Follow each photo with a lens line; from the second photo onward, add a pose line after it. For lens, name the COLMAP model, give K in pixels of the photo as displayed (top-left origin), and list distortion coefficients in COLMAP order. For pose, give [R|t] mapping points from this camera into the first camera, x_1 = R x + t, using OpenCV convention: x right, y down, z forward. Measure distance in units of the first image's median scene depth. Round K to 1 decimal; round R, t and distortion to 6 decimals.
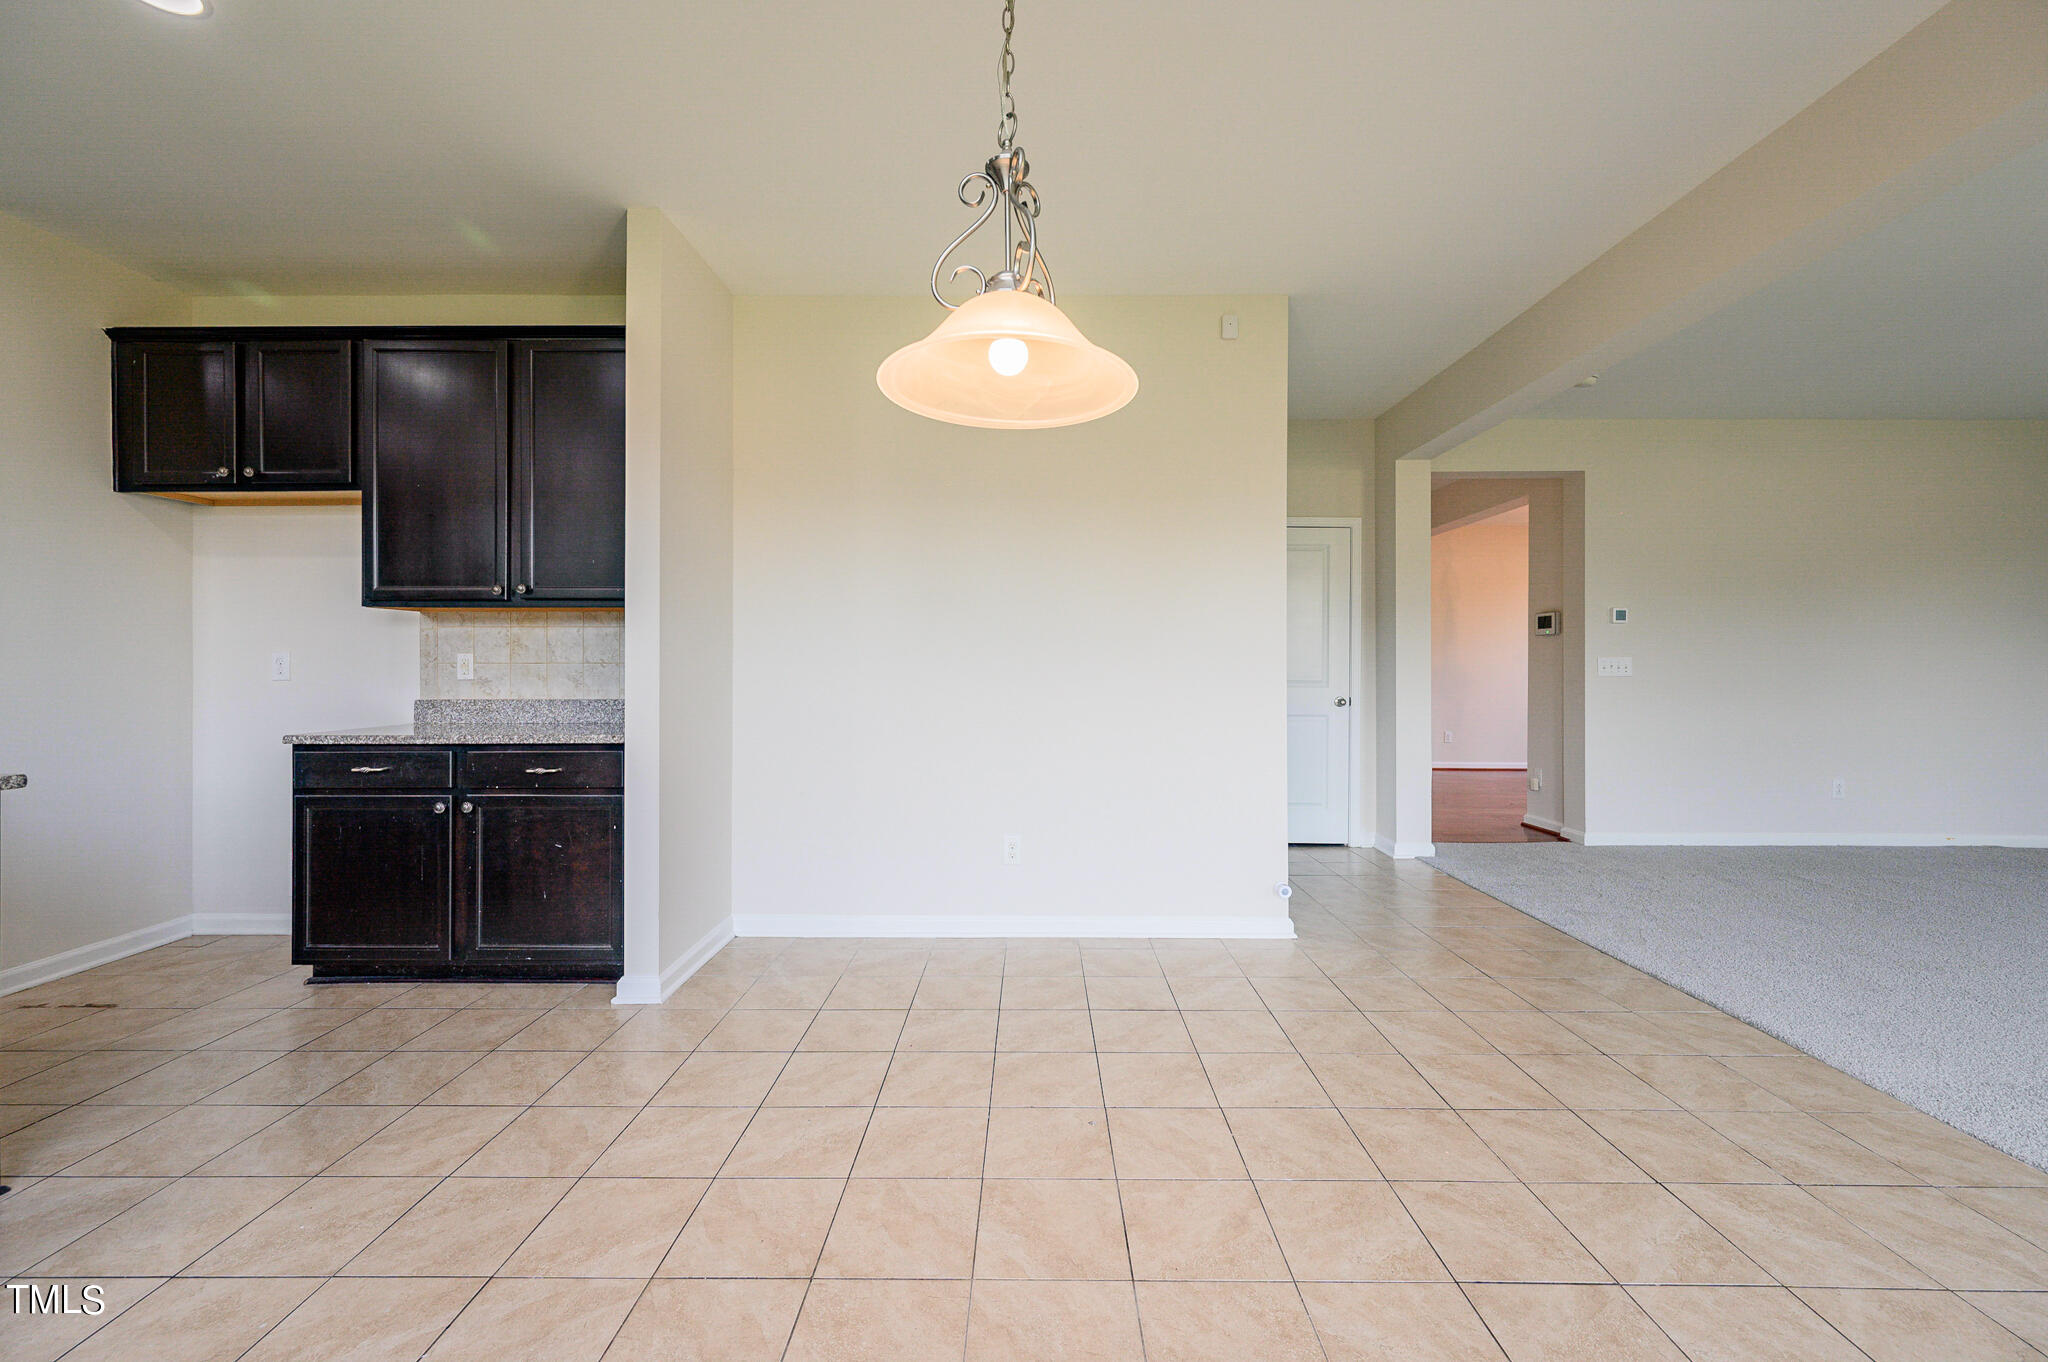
lens RADIAL K [[804.7, 0, 1029.9], [0, 804.7, 664.7], [0, 0, 1]] dist [0.000109, 0.000013]
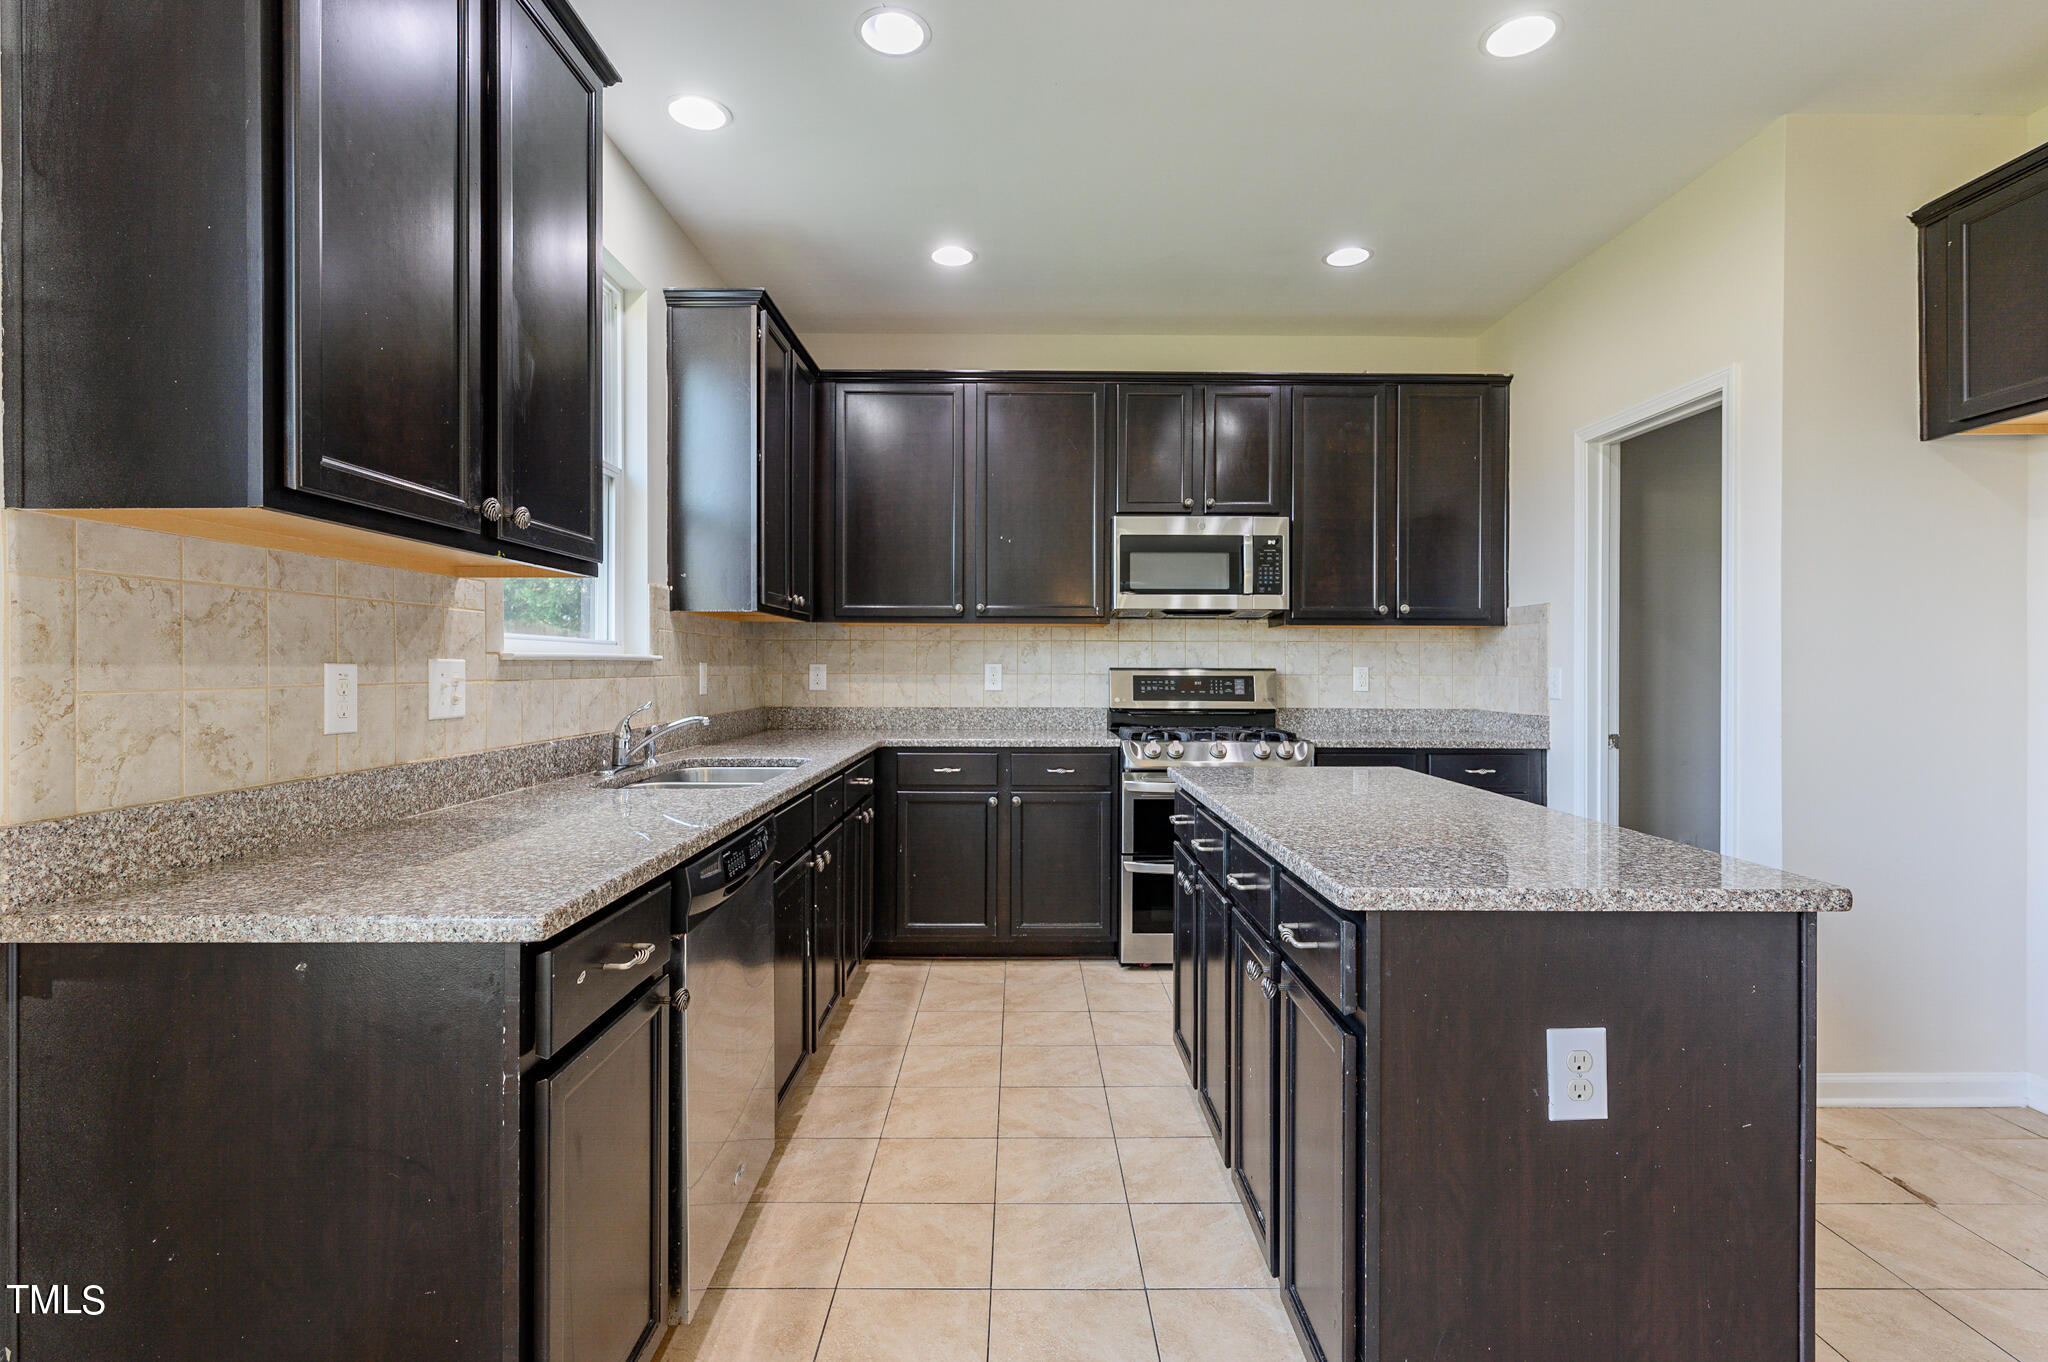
lens RADIAL K [[988.5, 0, 1024.0], [0, 988.5, 681.0], [0, 0, 1]] dist [0.000802, 0.000329]
pose [[0.012020, 0.003440, -0.999922, -0.296871], [0.002222, 0.999992, 0.003467, -0.011698], [0.999925, -0.002263, 0.012012, 0.215676]]
